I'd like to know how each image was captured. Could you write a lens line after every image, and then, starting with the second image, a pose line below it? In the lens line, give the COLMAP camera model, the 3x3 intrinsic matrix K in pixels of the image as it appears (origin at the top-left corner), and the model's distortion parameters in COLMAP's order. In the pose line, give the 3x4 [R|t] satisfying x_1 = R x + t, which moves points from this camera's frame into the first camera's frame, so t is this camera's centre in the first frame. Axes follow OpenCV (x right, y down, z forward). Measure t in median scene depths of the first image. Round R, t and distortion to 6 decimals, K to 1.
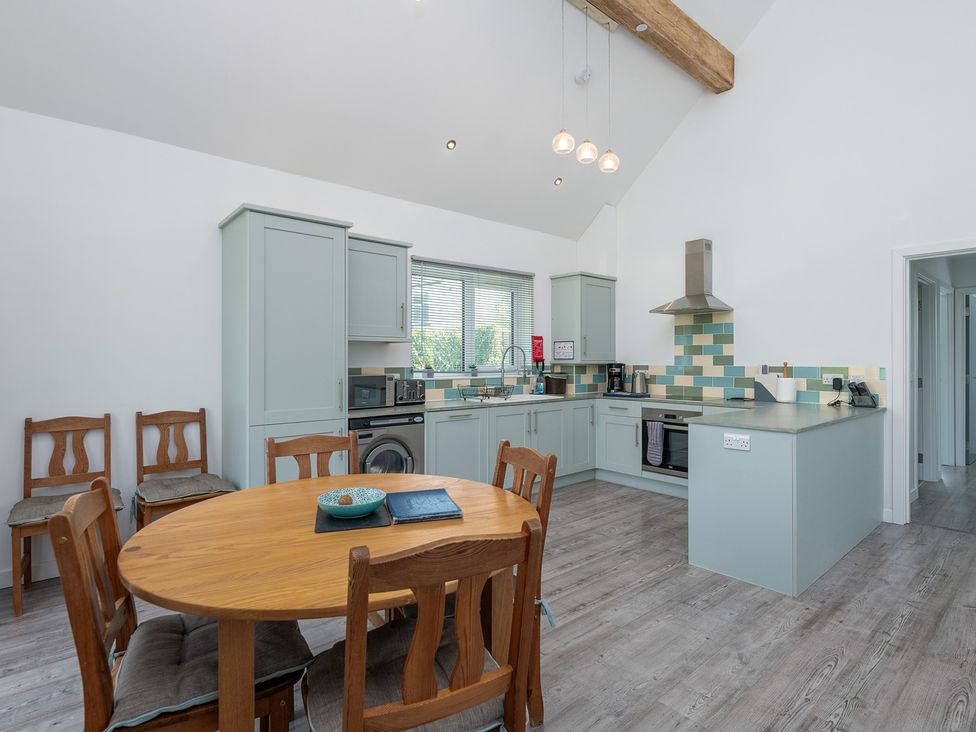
lens RADIAL K [[511.3, 0, 523.3], [0, 511.3, 371.7], [0, 0, 1]] dist [-0.007926, -0.003626]
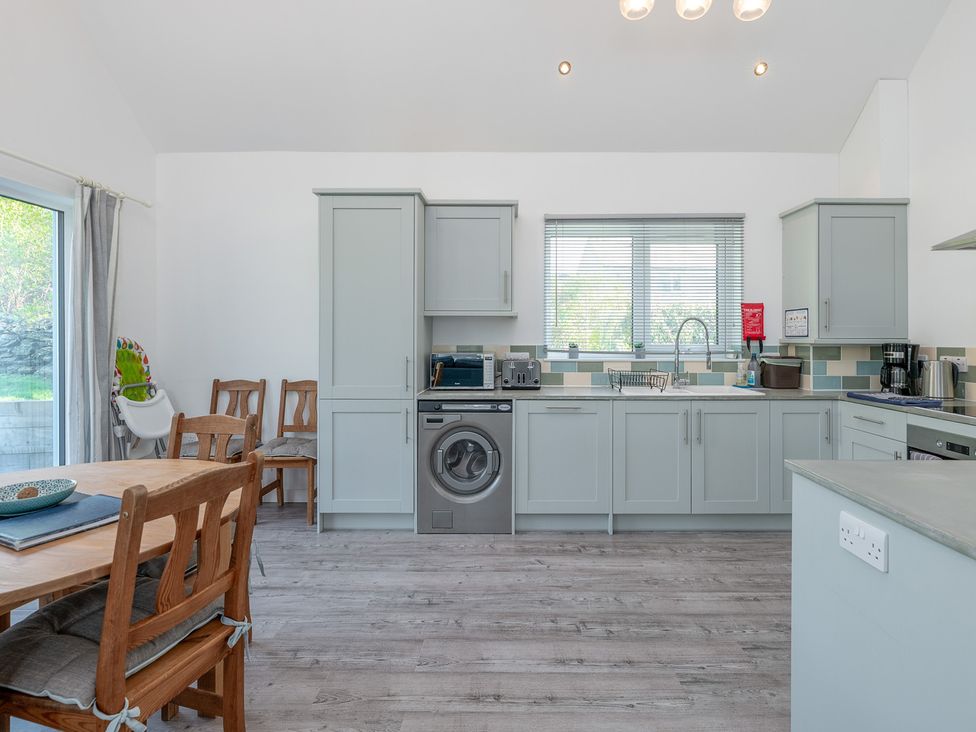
lens RADIAL K [[511.3, 0, 521.3], [0, 511.3, 335.4], [0, 0, 1]] dist [-0.007926, -0.003626]
pose [[0.742414, 0.001853, -0.669938, 0.319162], [-0.019927, 0.999615, -0.019318, -0.007779], [0.669645, 0.027692, 0.742165, 0.334172]]
